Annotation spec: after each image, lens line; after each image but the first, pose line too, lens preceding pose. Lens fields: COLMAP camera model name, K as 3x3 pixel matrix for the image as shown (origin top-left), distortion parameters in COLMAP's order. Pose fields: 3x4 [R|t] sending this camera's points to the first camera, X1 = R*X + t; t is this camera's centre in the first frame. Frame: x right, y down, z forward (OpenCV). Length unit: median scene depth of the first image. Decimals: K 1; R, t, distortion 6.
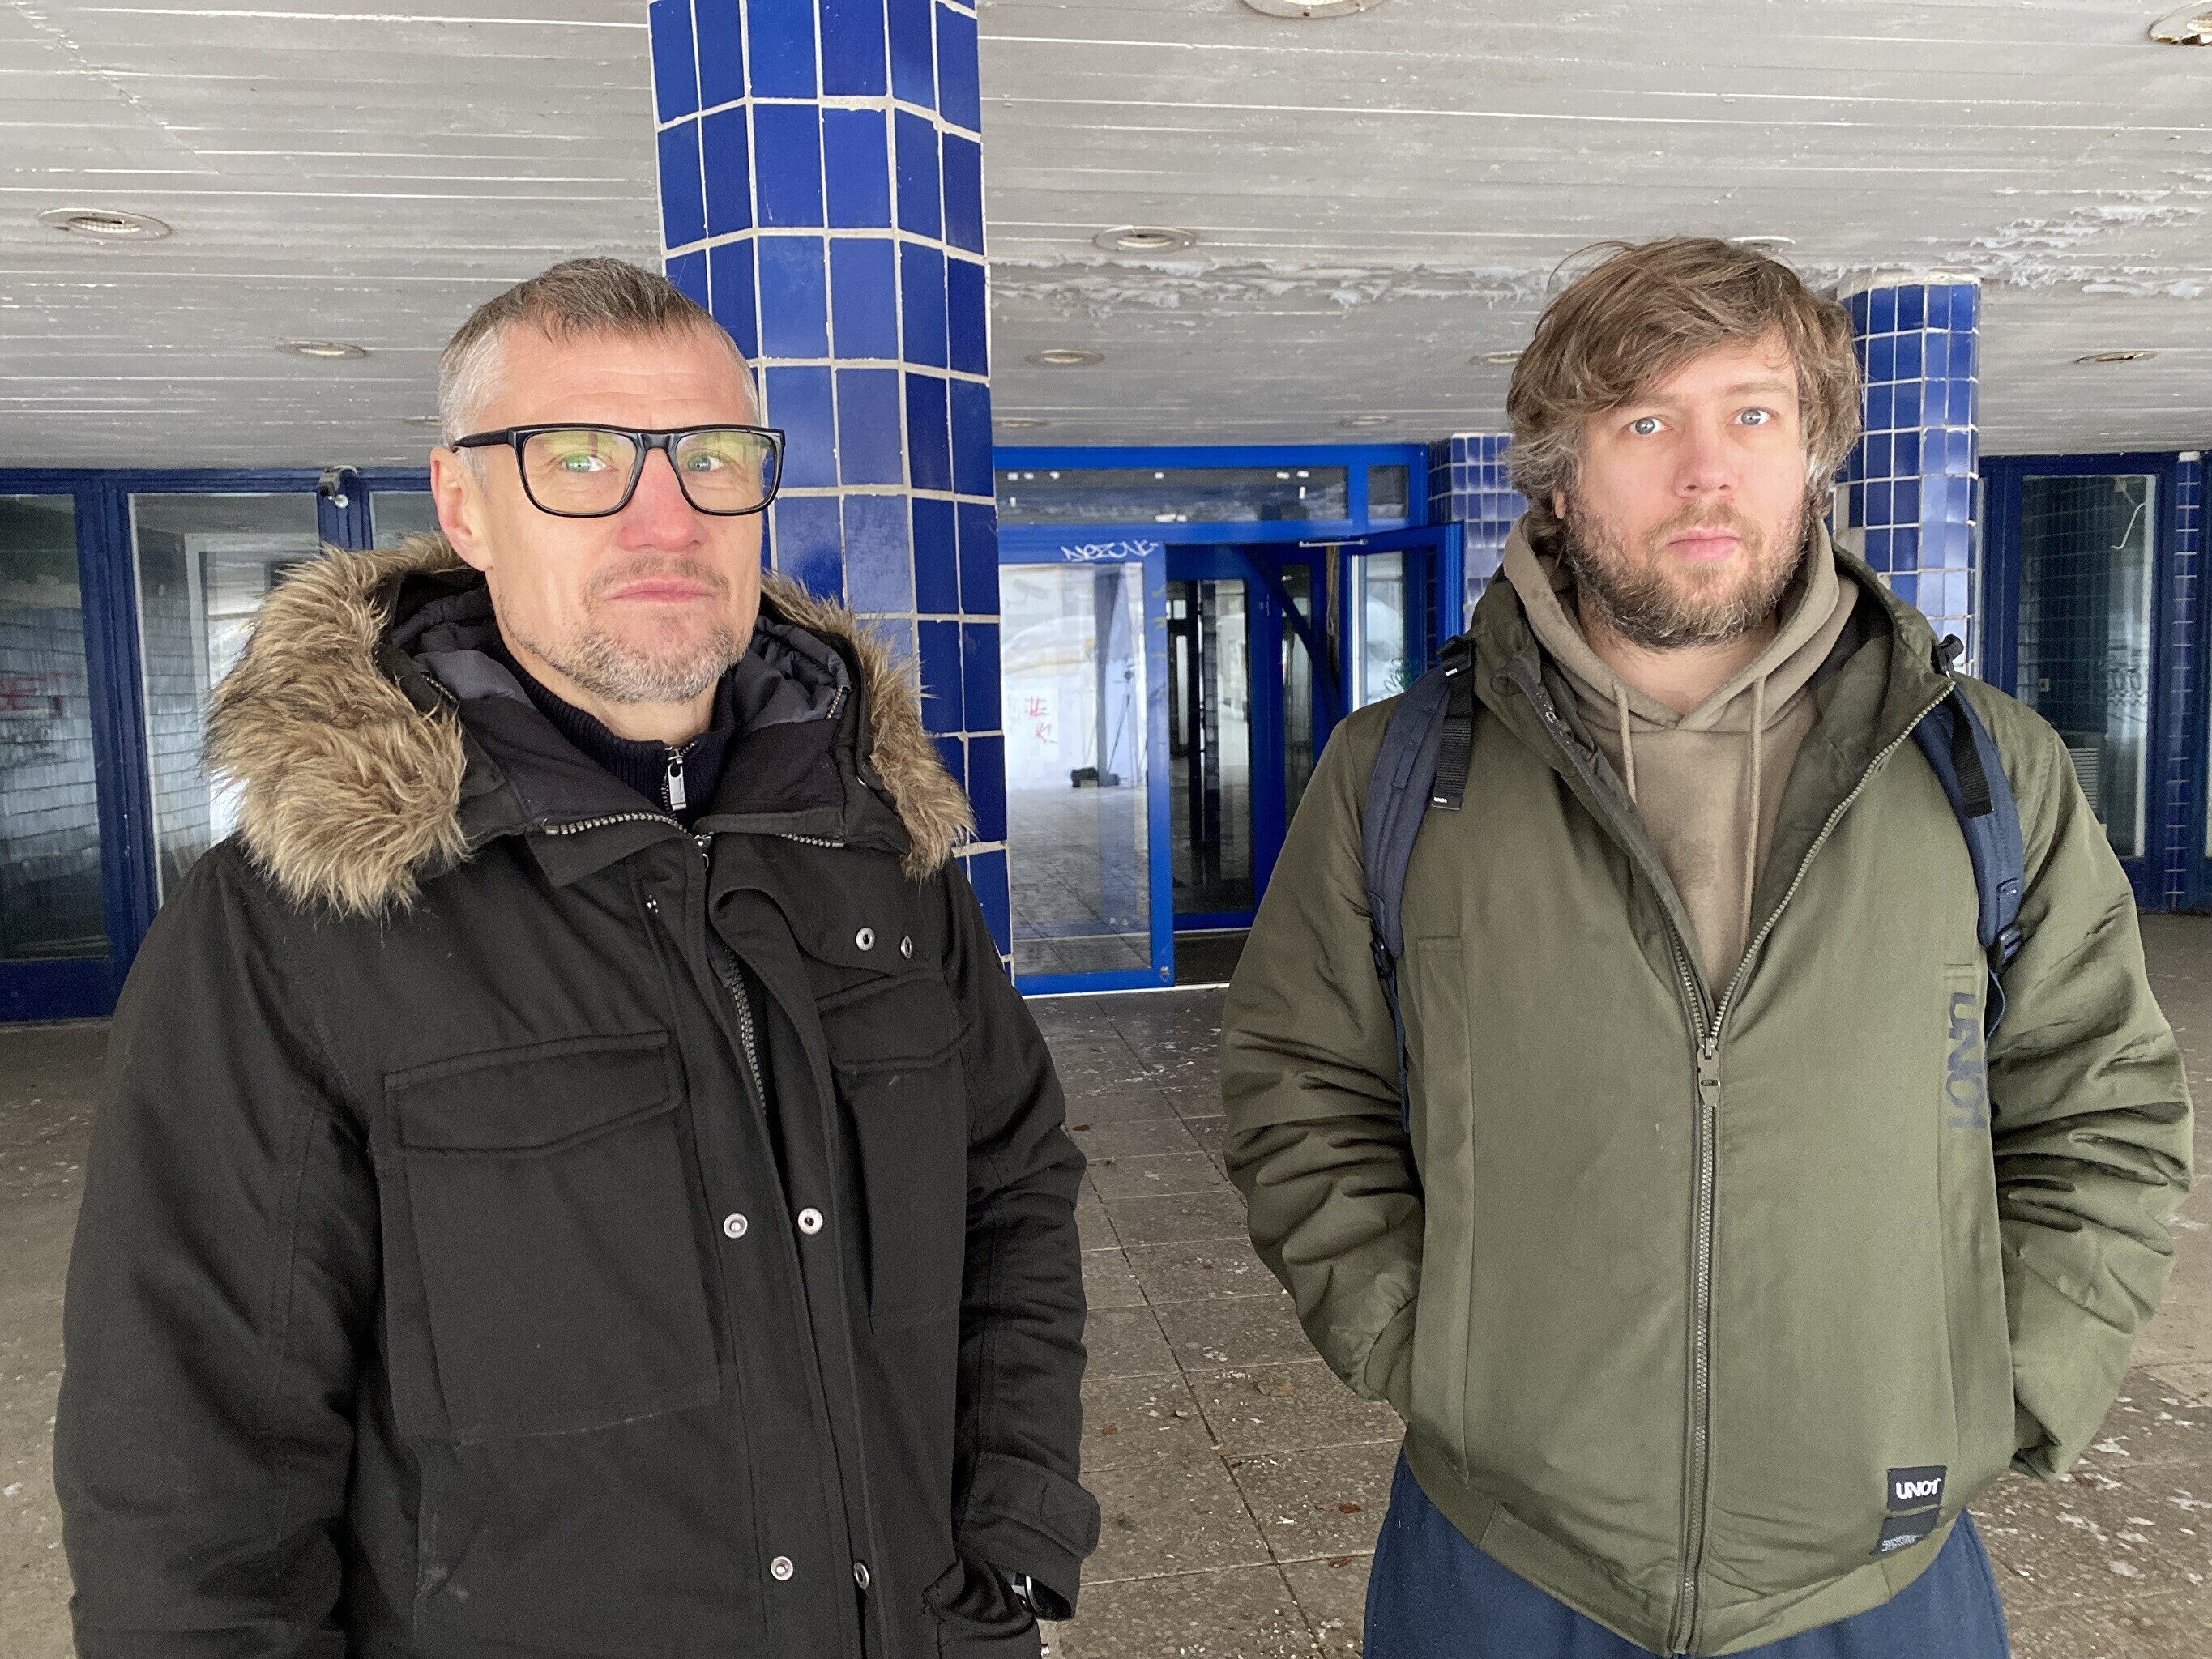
lens RADIAL K [[1651.2, 0, 1113.0], [0, 1651.2, 817.9], [0, 0, 1]] dist [0.006397, -0.013153]
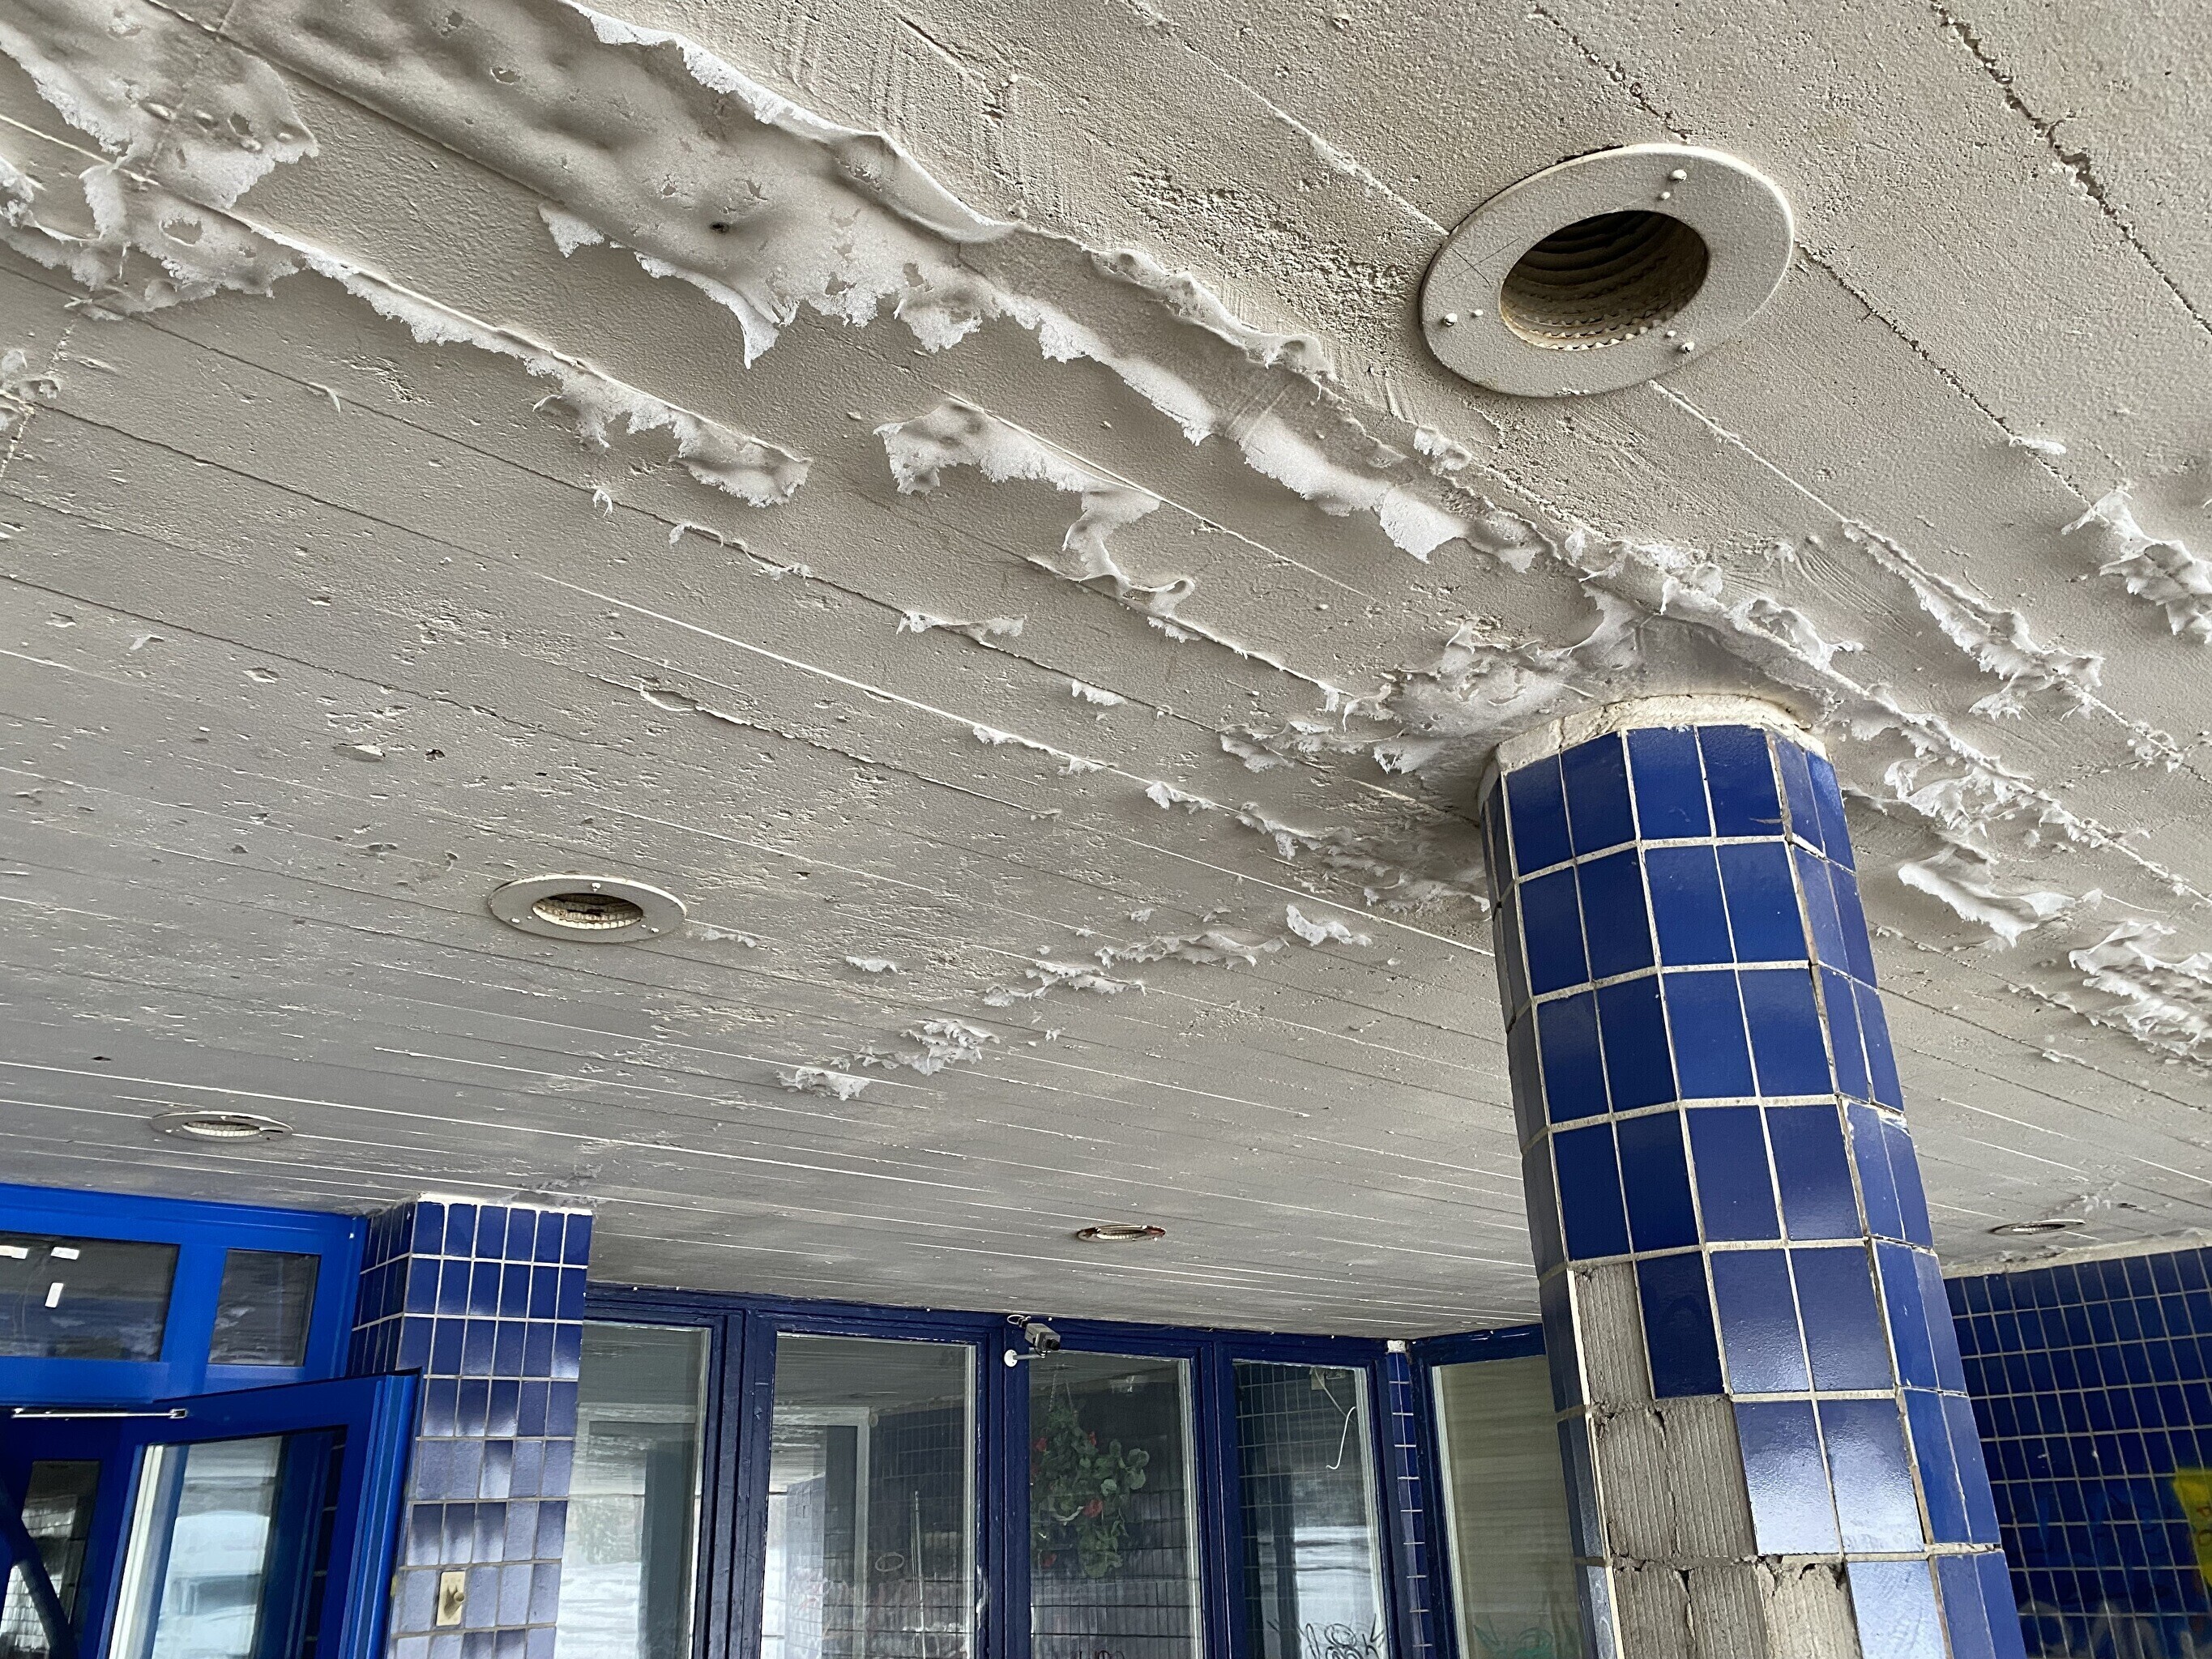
lens RADIAL K [[1686.9, 0, 1068.1], [0, 1686.9, 831.1], [0, 0, 1]] dist [0.008031, 0.002065]
pose [[0.853443, 0.206637, 0.478474, 0.103423], [0.053322, 0.878611, -0.474552, -0.074660], [-0.518452, 0.430516, 0.738826, 0.464628]]
